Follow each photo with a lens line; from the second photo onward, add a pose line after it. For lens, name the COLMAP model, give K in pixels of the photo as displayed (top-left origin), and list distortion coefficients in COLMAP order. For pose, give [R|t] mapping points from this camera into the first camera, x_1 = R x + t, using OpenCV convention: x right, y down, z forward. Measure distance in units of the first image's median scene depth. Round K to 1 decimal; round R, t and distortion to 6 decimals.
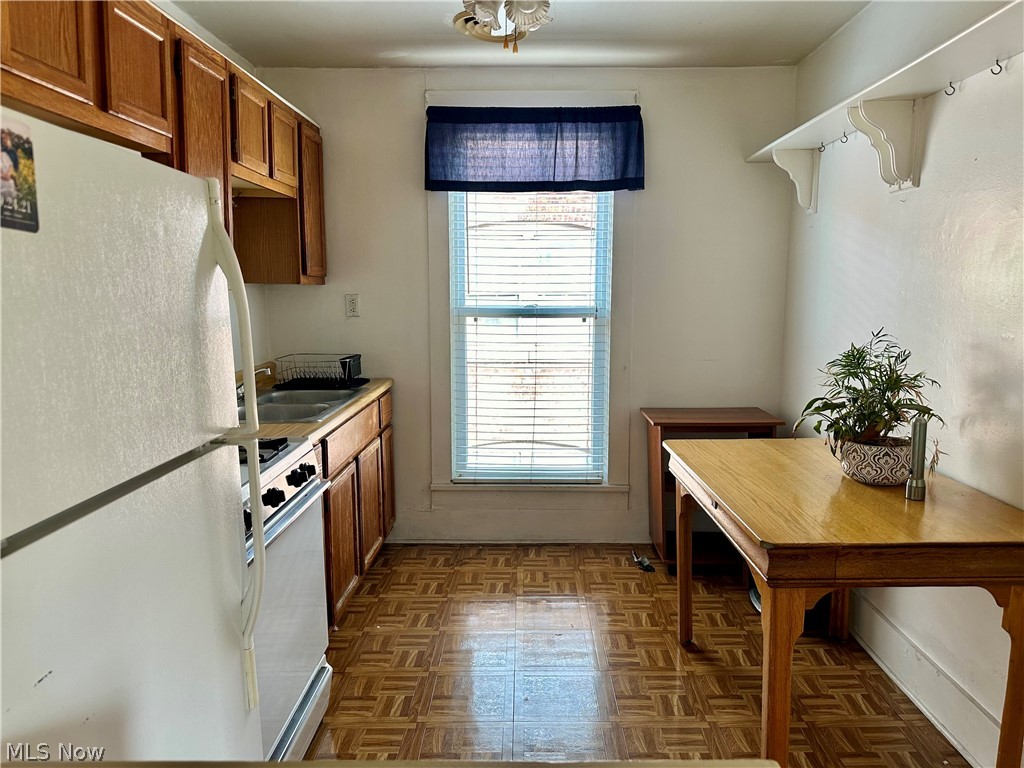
lens RADIAL K [[712.3, 0, 512.0], [0, 712.3, 384.0], [0, 0, 1]] dist [0.103462, -0.099143]
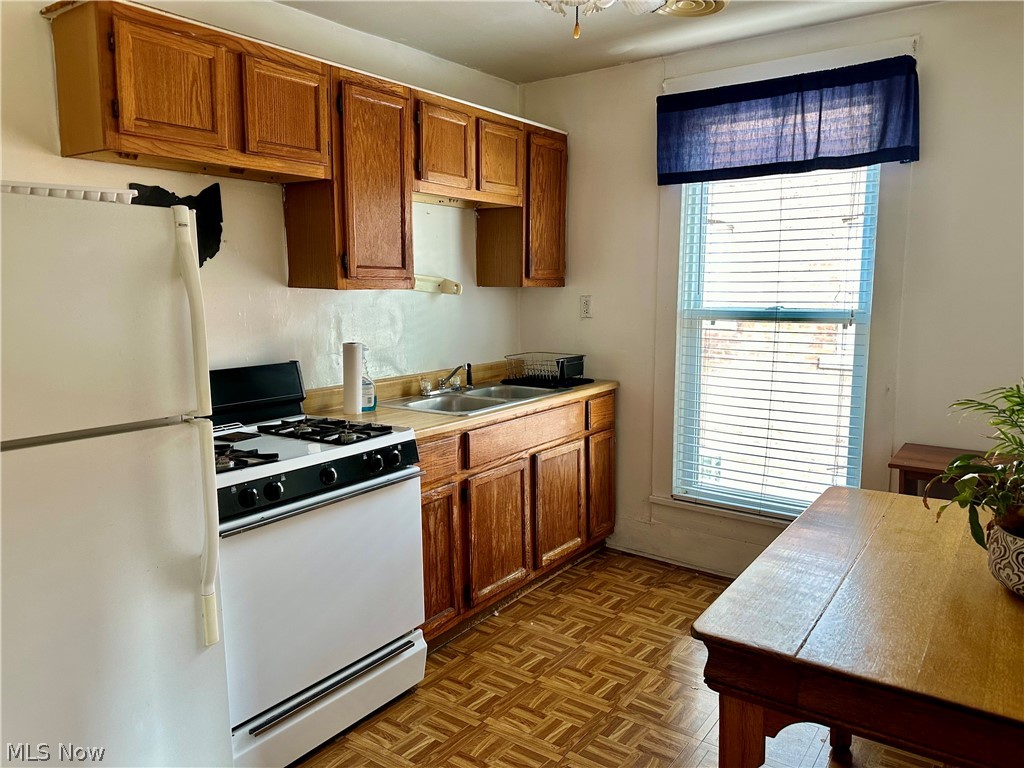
lens RADIAL K [[719.7, 0, 512.0], [0, 719.7, 384.0], [0, 0, 1]] dist [0.108602, -0.167904]
pose [[0.823687, 0.072767, -0.562356, 0.286124], [-0.072658, 0.997101, 0.022600, -0.017354], [0.562370, 0.022244, 0.826586, 0.109623]]
